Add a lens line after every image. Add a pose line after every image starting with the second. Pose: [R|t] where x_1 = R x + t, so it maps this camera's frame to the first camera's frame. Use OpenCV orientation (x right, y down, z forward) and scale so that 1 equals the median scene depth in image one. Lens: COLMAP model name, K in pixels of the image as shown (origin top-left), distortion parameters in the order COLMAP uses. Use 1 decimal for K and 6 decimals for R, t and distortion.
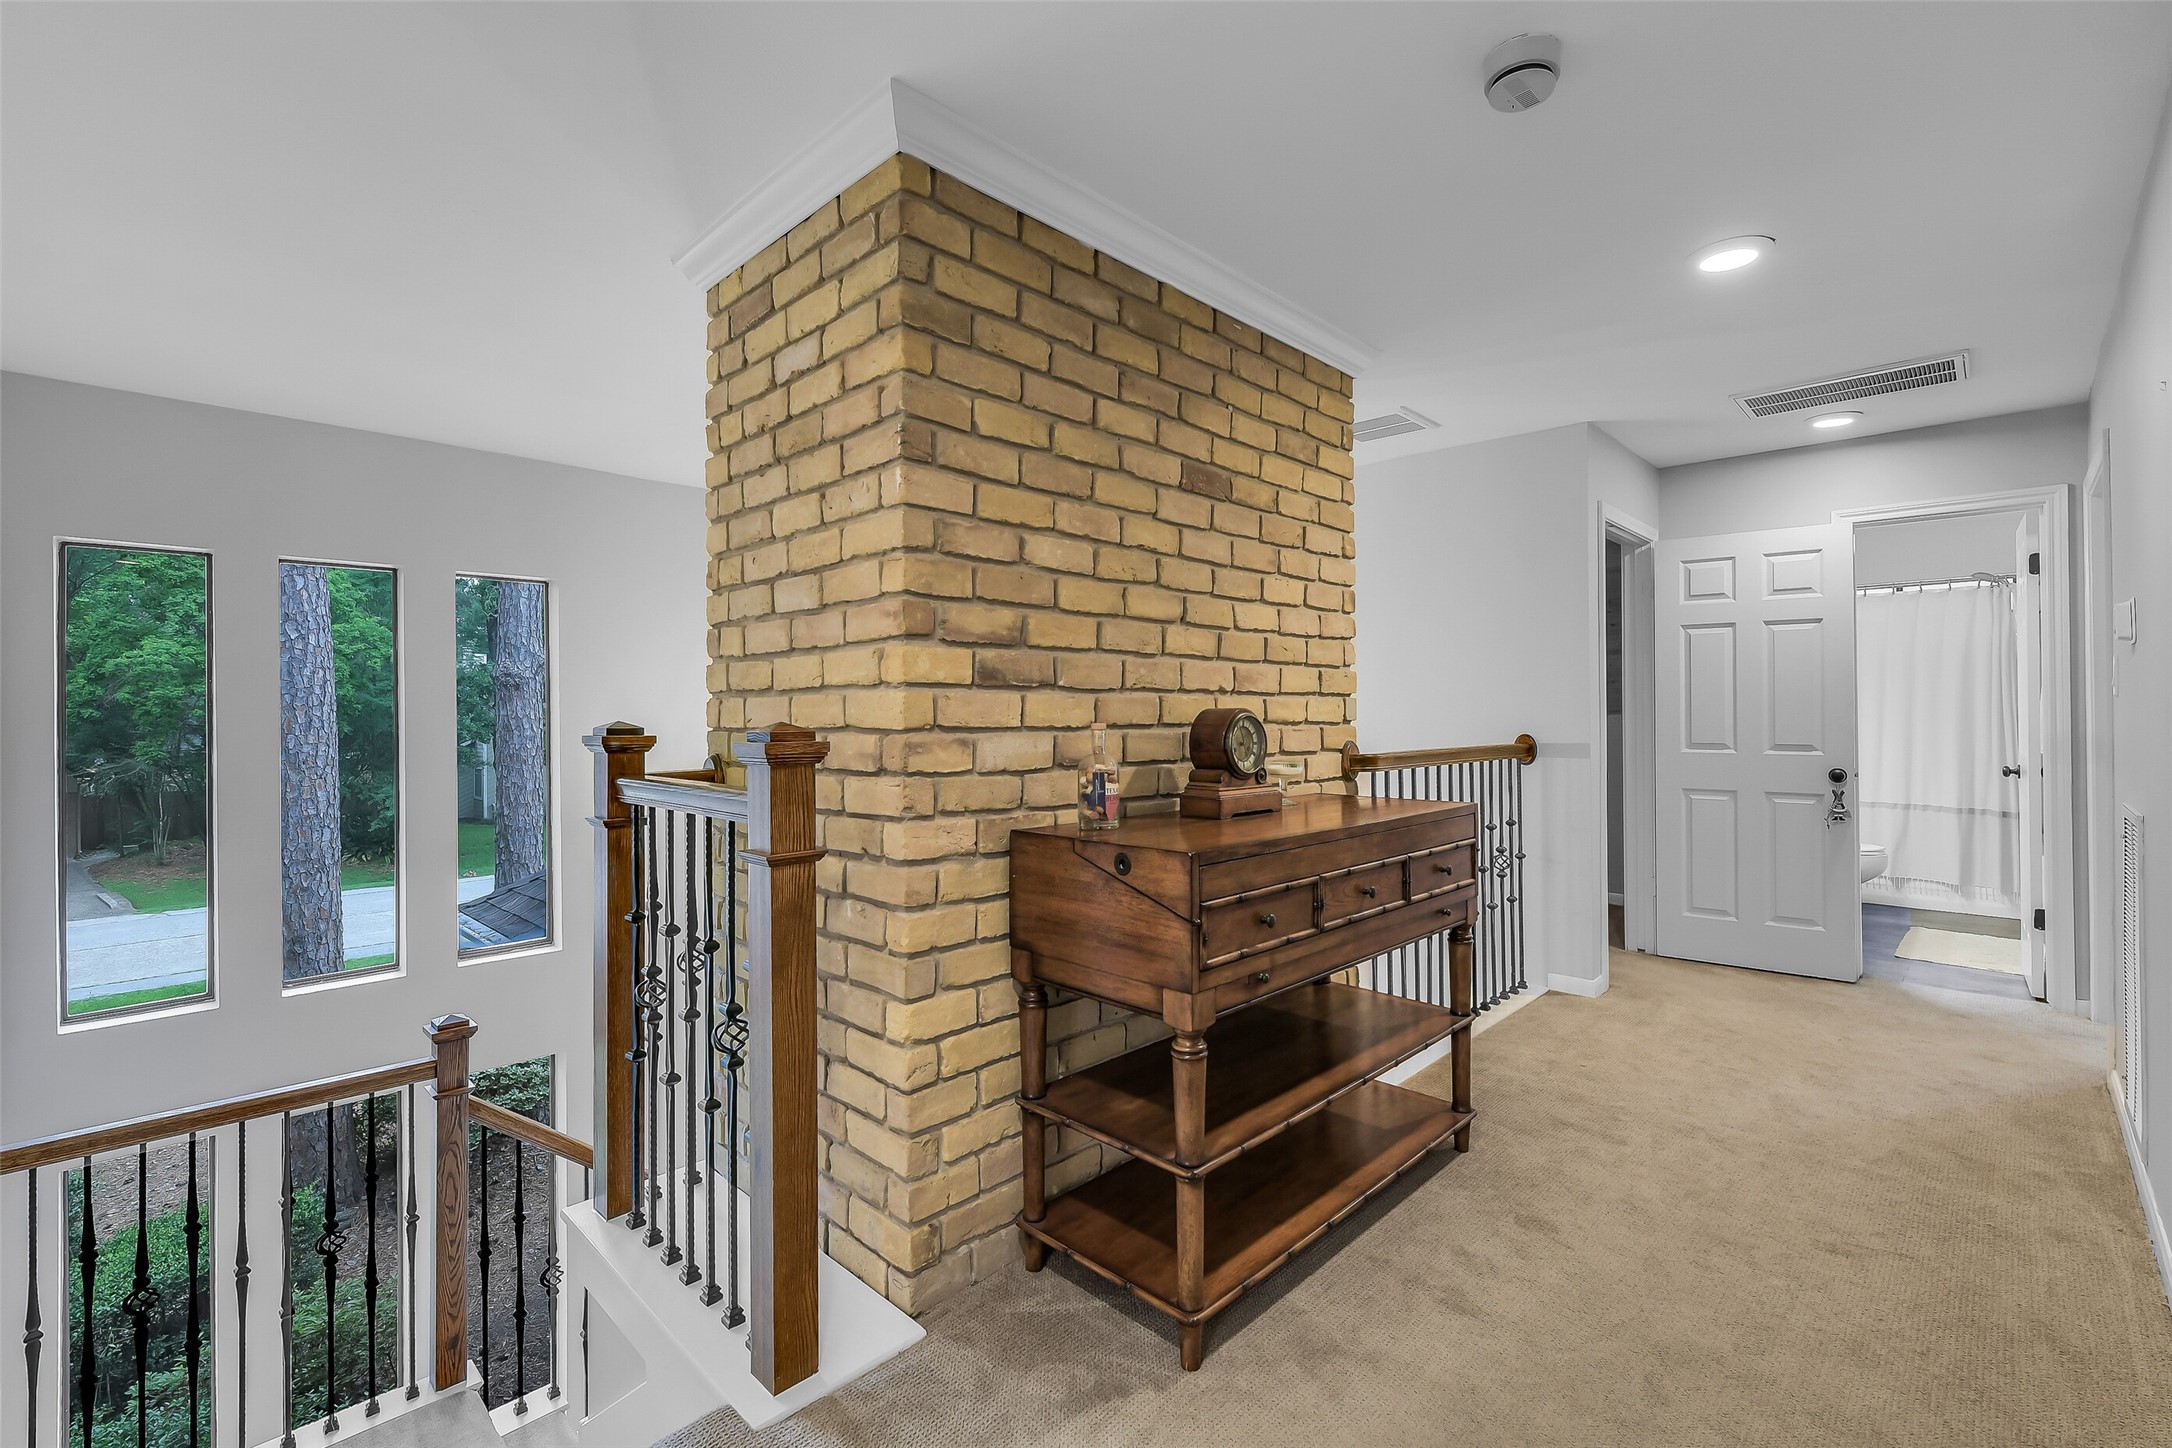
lens RADIAL K [[944.2, 0, 1086.1], [0, 944.2, 719.8], [0, 0, 1]] dist [0.001638, 0.000075]
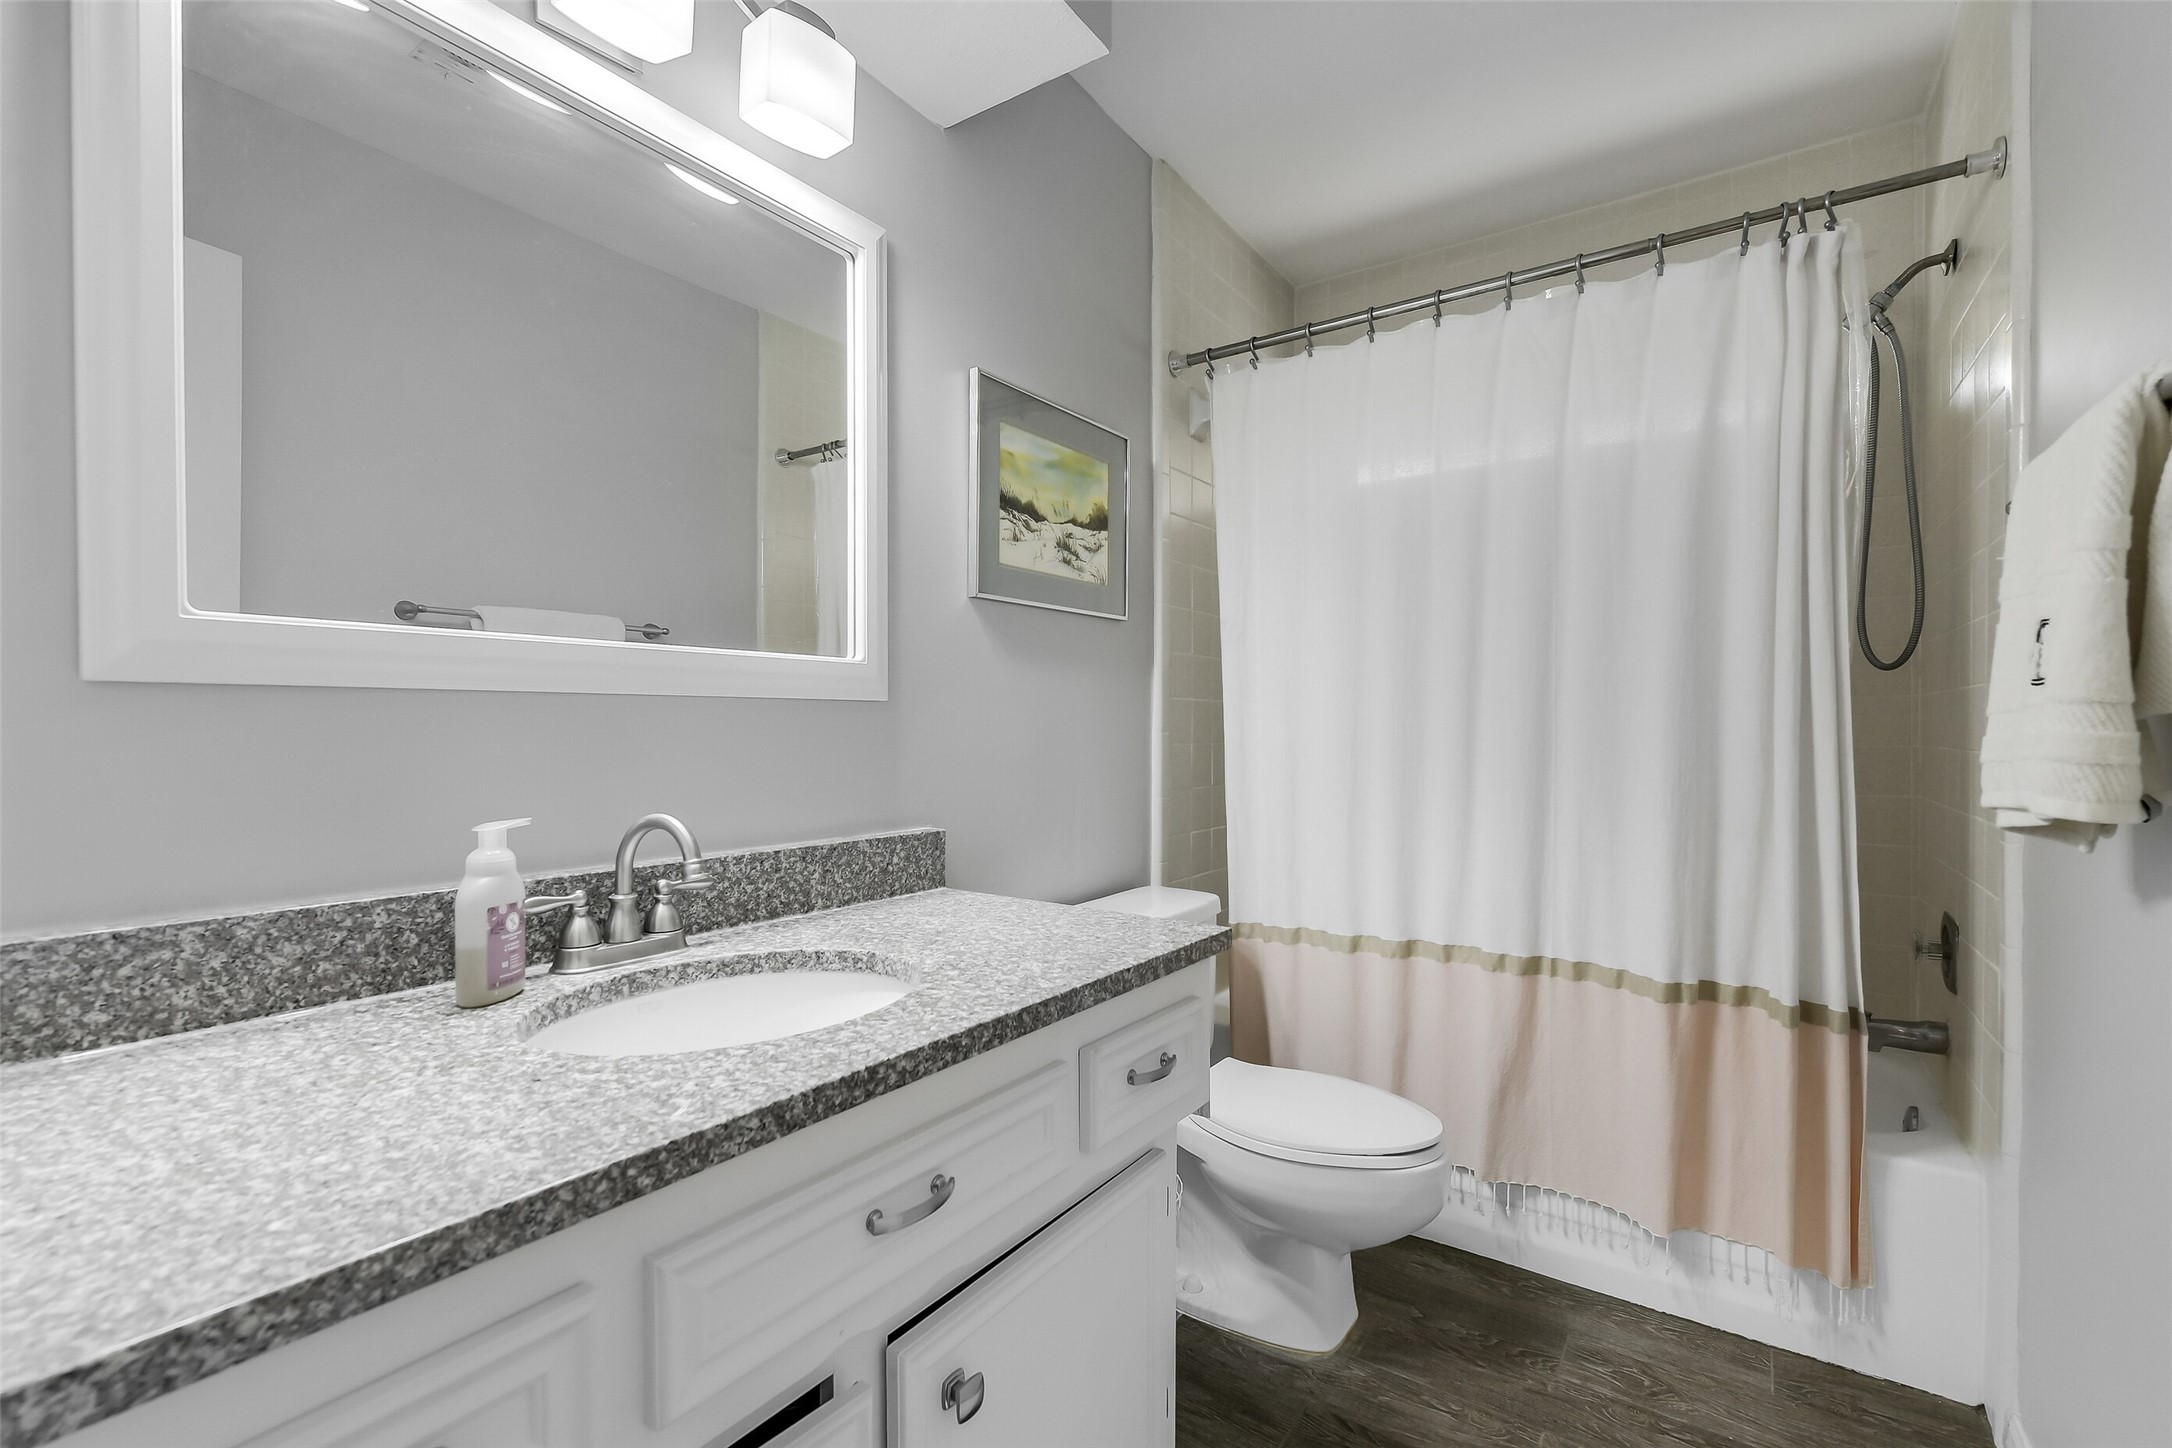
lens RADIAL K [[944.2, 0, 1086.6], [0, 944.2, 725.7], [0, 0, 1]] dist [0.001638, 0.000075]
pose [[0.986425, 0.007895, 0.164025, 0.680157], [-0.009921, 0.999884, 0.011539, 0.008816], [-0.163915, -0.013010, 0.986389, 0.725082]]
